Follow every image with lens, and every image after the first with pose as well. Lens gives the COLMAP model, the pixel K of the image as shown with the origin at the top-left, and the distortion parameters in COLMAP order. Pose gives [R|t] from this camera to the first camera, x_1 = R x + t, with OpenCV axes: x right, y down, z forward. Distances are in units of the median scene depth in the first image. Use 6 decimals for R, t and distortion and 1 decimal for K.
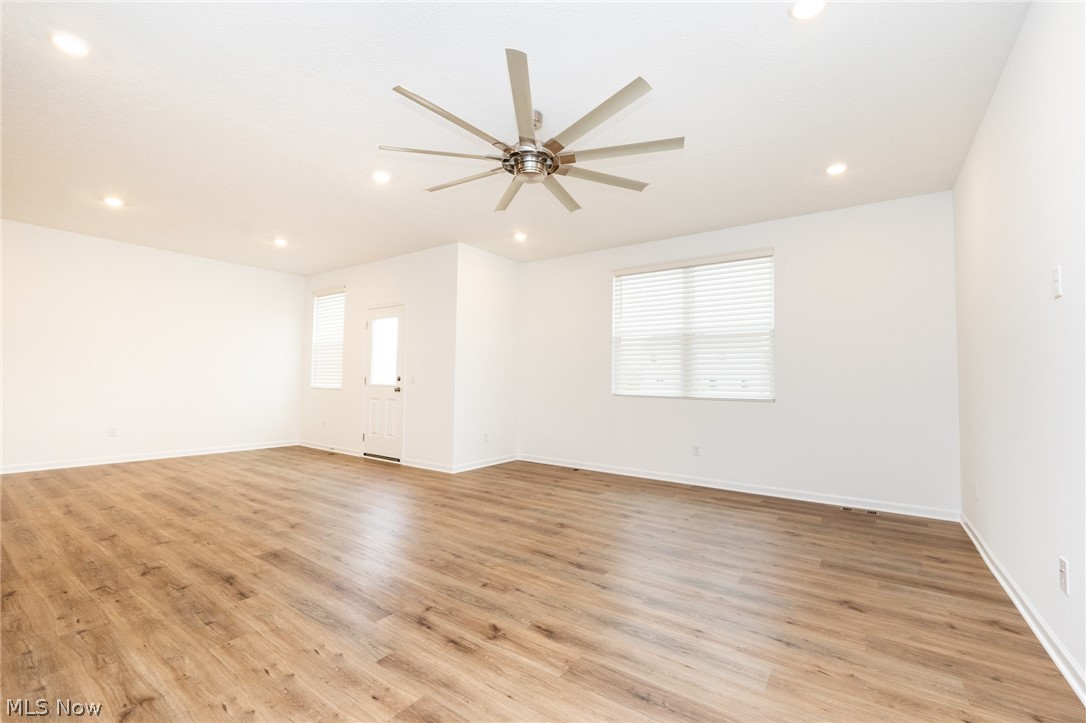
lens RADIAL K [[446.4, 0, 543.0], [0, 446.4, 361.5], [0, 0, 1]] dist [-0.016411, 0.000037]
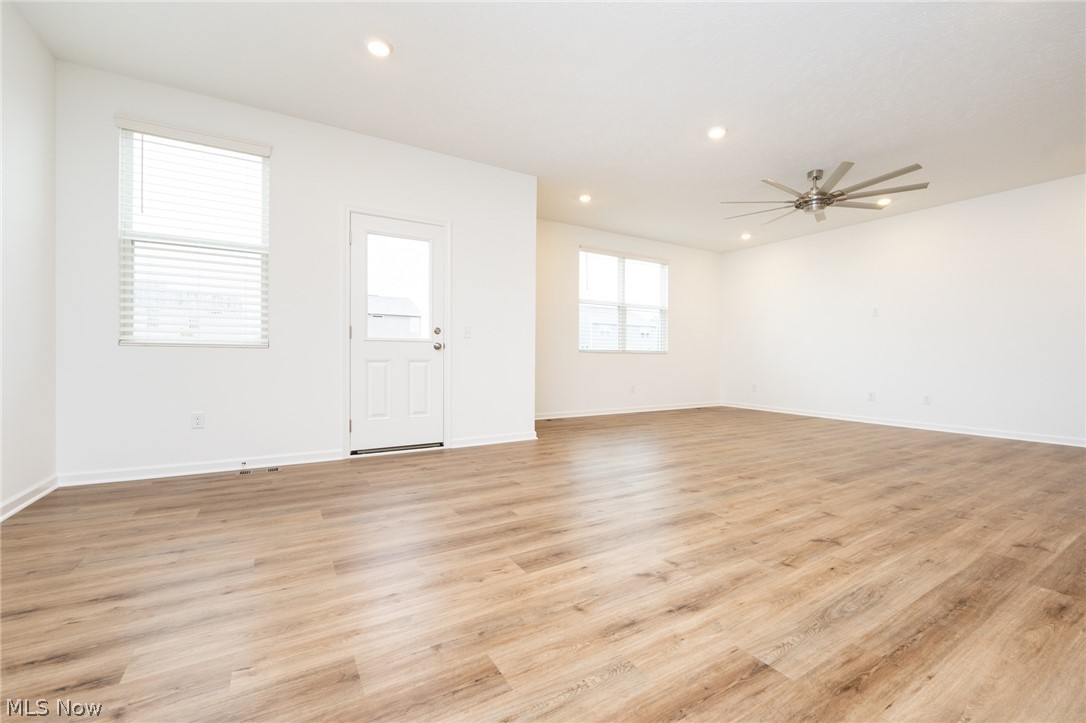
lens RADIAL K [[445.5, 0, 543.0], [0, 445.5, 361.5], [0, 0, 1]] dist [-0.003996, -0.000787]
pose [[0.419078, -0.027625, 0.907530, -1.514226], [-0.042857, 0.997821, 0.050164, 0.075967], [-0.906938, -0.059916, 0.416981, 0.936298]]
